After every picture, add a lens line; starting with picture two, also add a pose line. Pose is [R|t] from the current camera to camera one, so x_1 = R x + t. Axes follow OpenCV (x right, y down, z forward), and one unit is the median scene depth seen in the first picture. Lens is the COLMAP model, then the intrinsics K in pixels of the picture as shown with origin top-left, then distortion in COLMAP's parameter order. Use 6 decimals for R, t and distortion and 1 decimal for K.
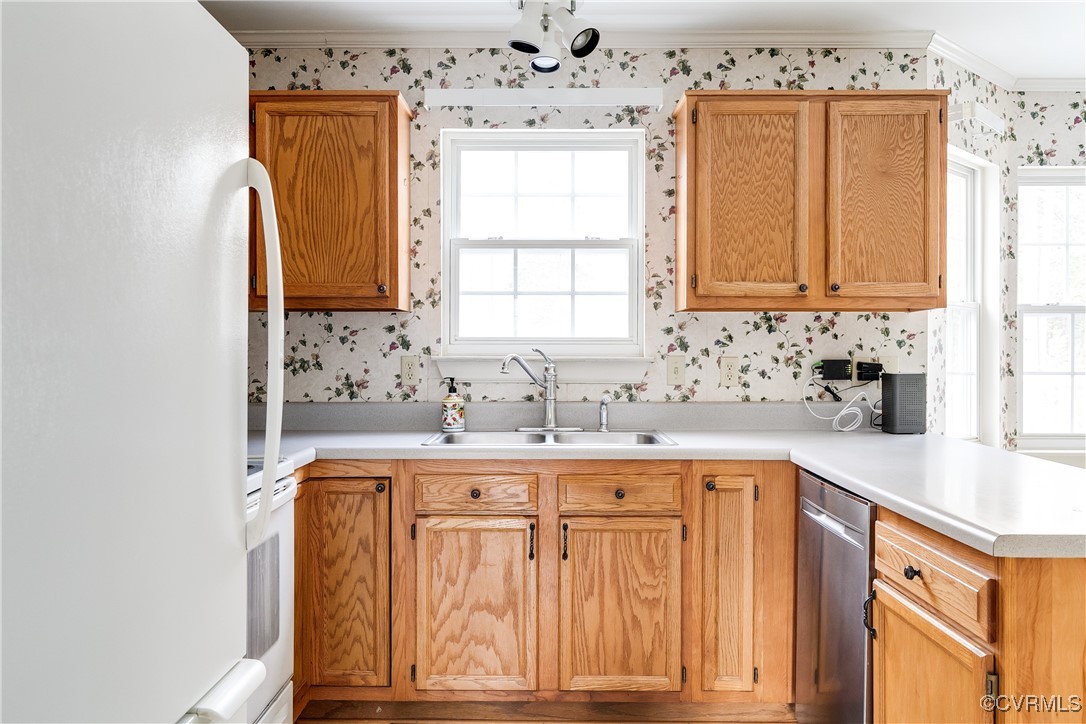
lens RADIAL K [[917.8, 0, 540.7], [0, 917.8, 366.1], [0, 0, 1]] dist [-0.007193, 0.006245]
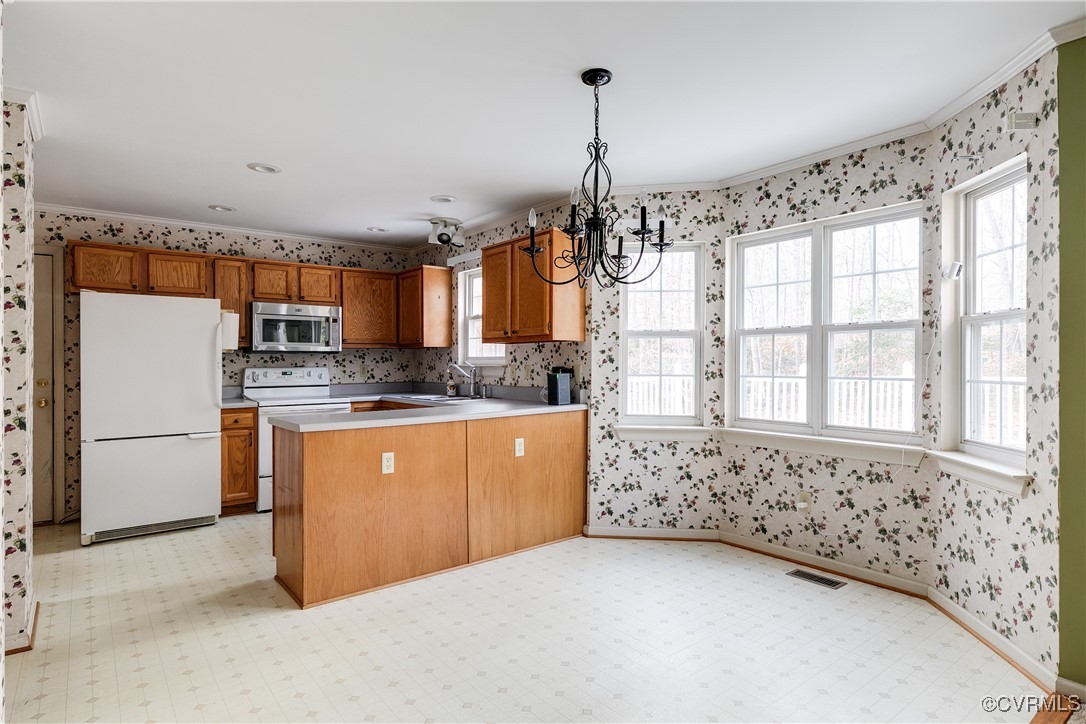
lens RADIAL K [[620.5, 0, 544.5], [0, 620.5, 364.3], [0, 0, 1]] dist [-0.003014, 0.000971]
pose [[0.602919, -0.001178, -0.797801, 1.353487], [-0.007062, 0.999952, -0.006814, -0.002606], [0.797771, 0.009742, 0.602882, 0.181559]]
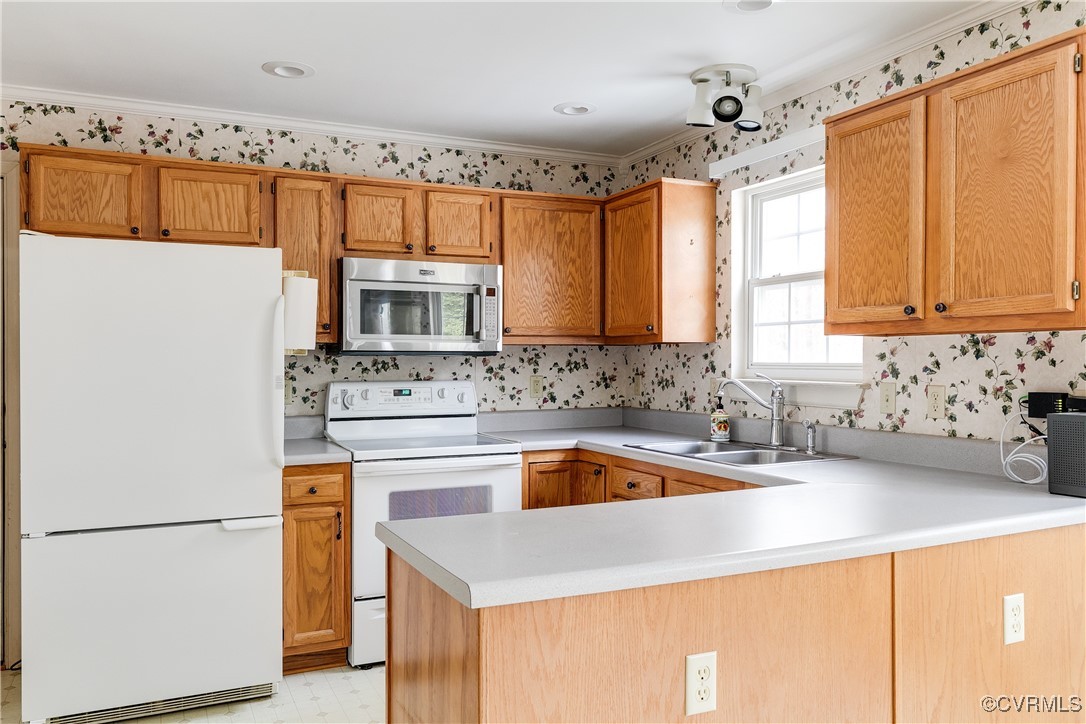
lens RADIAL K [[842.7, 0, 539.1], [0, 842.7, 363.6], [0, 0, 1]] dist [0.006594, -0.005973]
pose [[0.420216, 0.002597, -0.907420, 0.791246], [-0.011116, 0.999936, -0.002285, -0.025241], [0.907356, 0.011047, 0.420218, 0.302374]]
